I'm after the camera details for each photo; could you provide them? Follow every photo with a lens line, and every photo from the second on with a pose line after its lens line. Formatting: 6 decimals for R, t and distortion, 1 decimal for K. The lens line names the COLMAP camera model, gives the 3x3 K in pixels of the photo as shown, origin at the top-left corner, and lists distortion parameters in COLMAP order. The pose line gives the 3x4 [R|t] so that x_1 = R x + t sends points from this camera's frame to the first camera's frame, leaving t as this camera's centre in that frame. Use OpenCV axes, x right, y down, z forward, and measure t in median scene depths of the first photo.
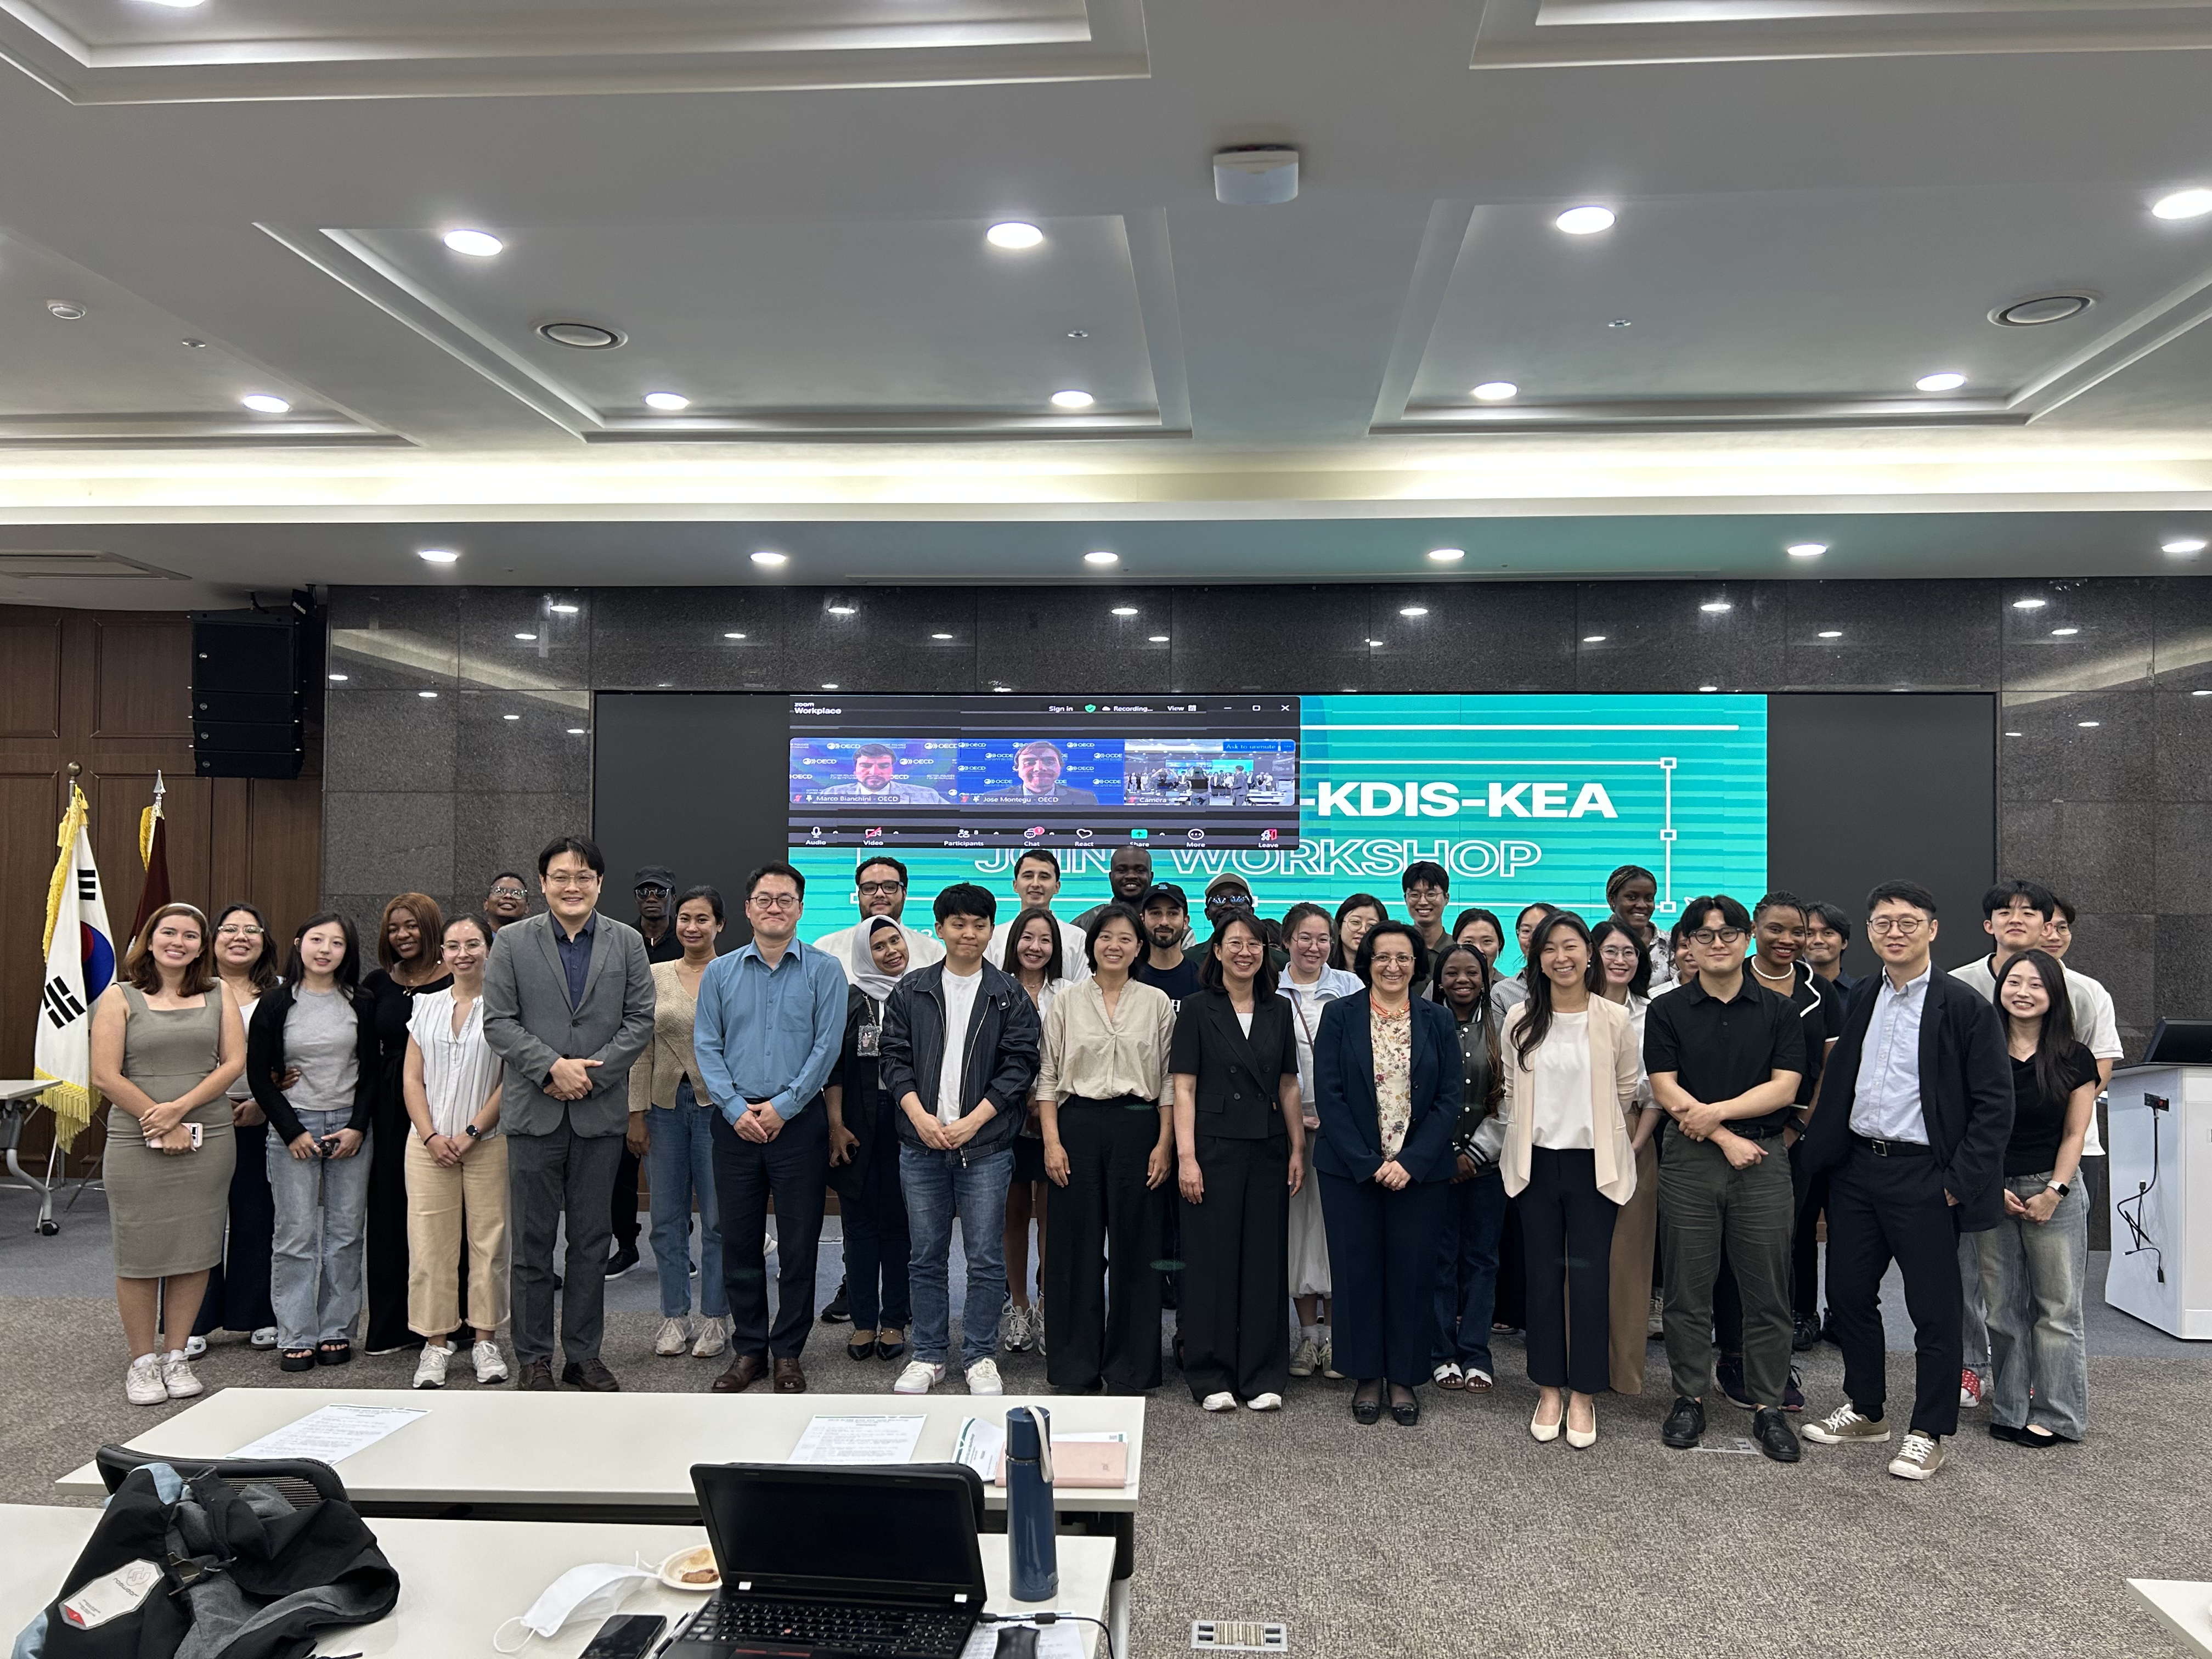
lens RADIAL K [[1690.3, 0, 1121.5], [0, 1690.3, 833.7], [0, 0, 1]] dist [0.056377, -0.044780]
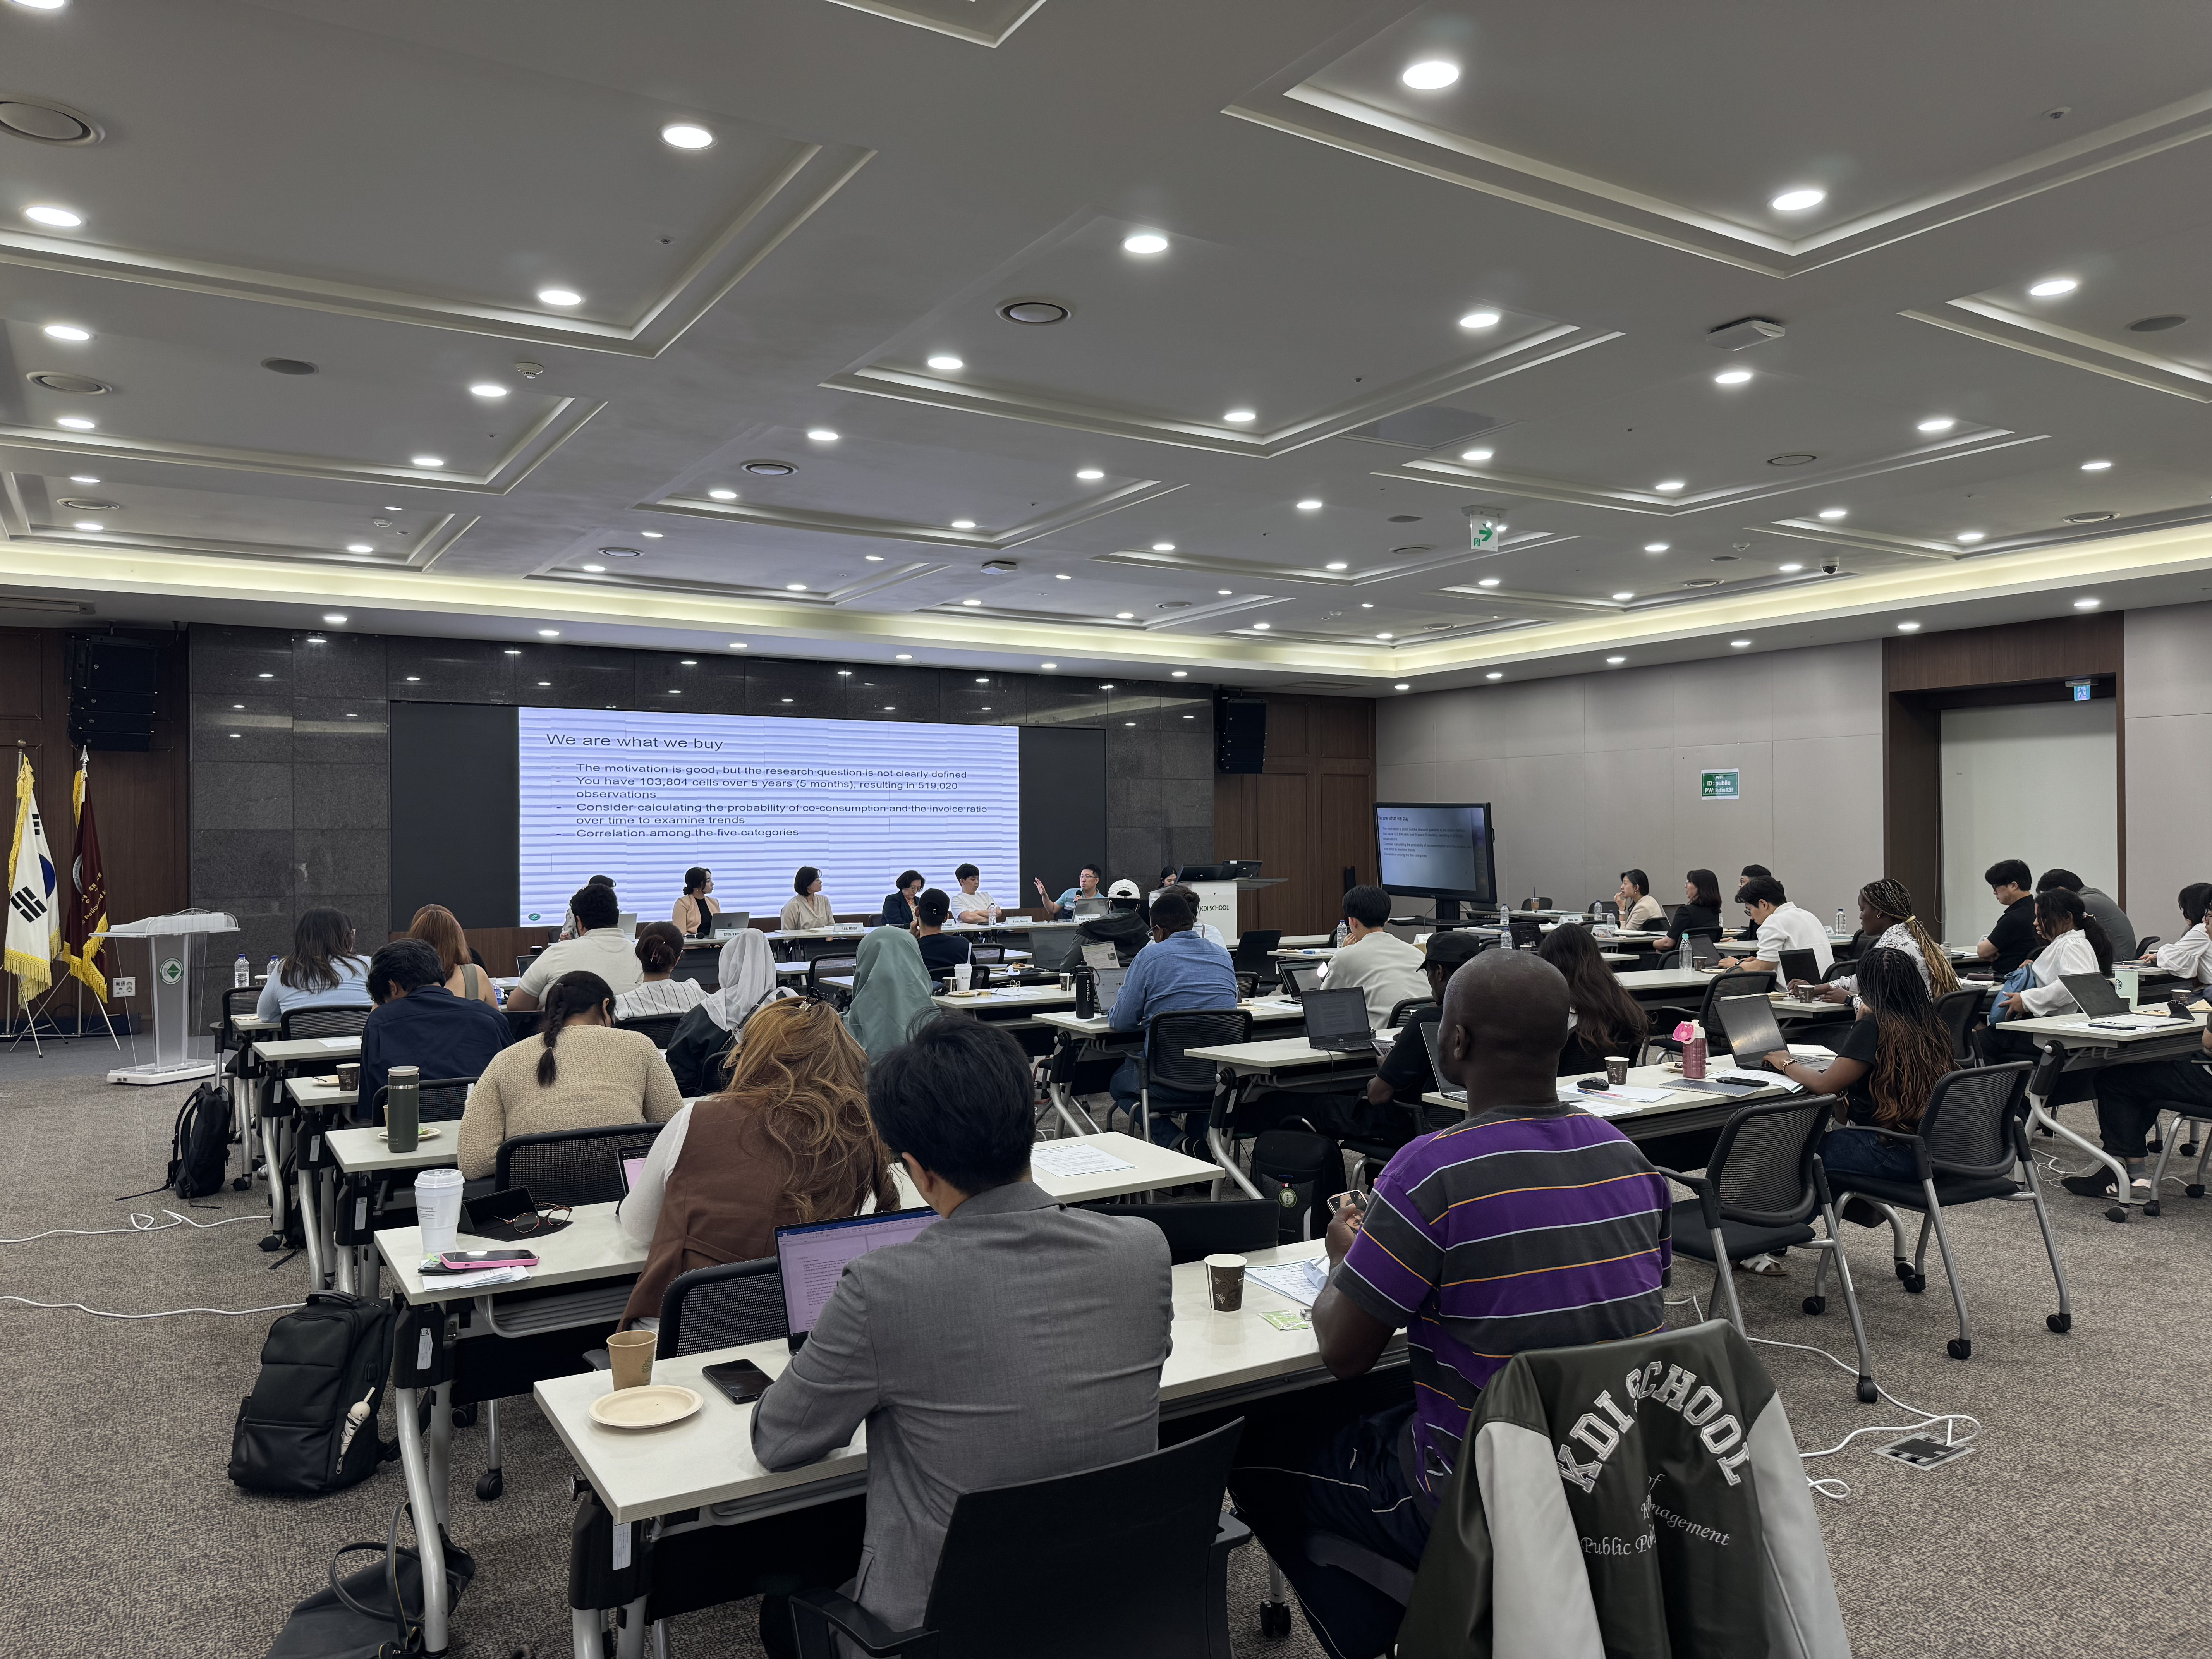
lens RADIAL K [[1590.8, 0, 1101.7], [0, 1590.8, 841.1], [0, 0, 1]] dist [0.040822, -0.040655]
pose [[0.800678, -0.017192, 0.598848, -0.950692], [-0.004831, 0.999370, 0.035150, -0.010900], [-0.599075, -0.031037, 0.800091, -0.863233]]
